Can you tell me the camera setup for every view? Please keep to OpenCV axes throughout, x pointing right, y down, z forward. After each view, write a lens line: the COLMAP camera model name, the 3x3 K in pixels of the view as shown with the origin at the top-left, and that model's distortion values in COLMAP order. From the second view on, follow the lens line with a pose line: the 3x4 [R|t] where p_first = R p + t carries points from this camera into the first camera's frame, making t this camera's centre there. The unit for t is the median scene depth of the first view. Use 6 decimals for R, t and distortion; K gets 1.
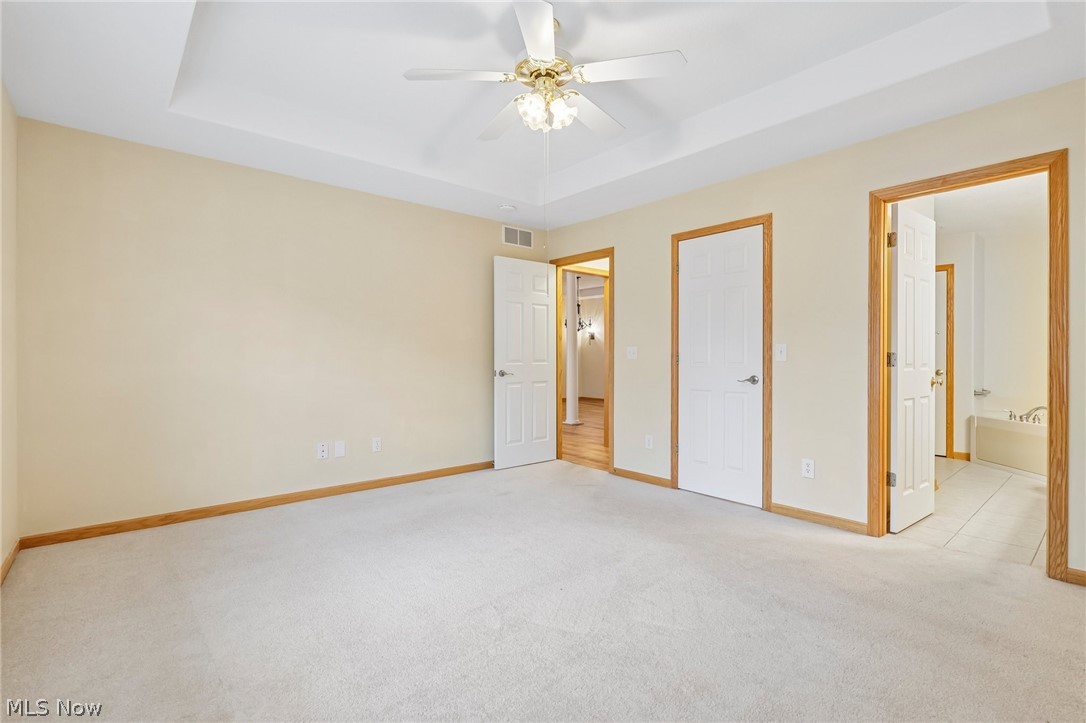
lens RADIAL K [[503.3, 0, 544.7], [0, 503.3, 364.3], [0, 0, 1]] dist [-0.004186, 0.001742]
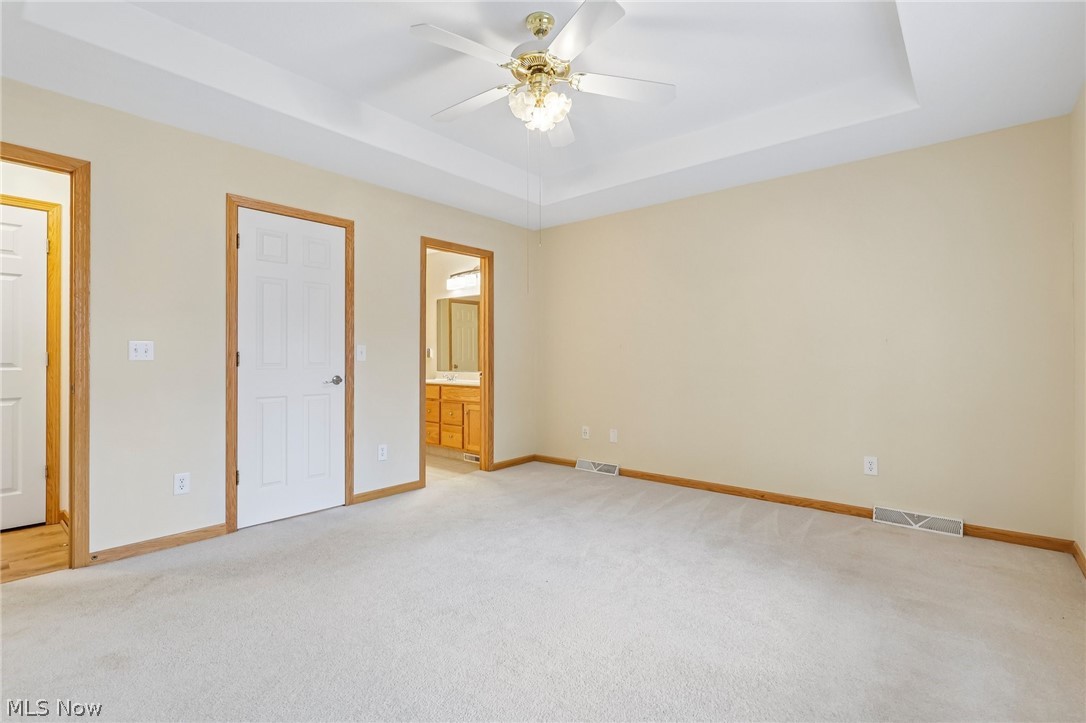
lens RADIAL K [[503.3, 0, 545.6], [0, 503.3, 359.8], [0, 0, 1]] dist [-0.004186, 0.001742]
pose [[-0.162667, -0.006223, 0.986661, -0.555930], [0.010601, 0.999911, 0.008054, -0.011312], [-0.986624, 0.011770, -0.162587, 0.653467]]
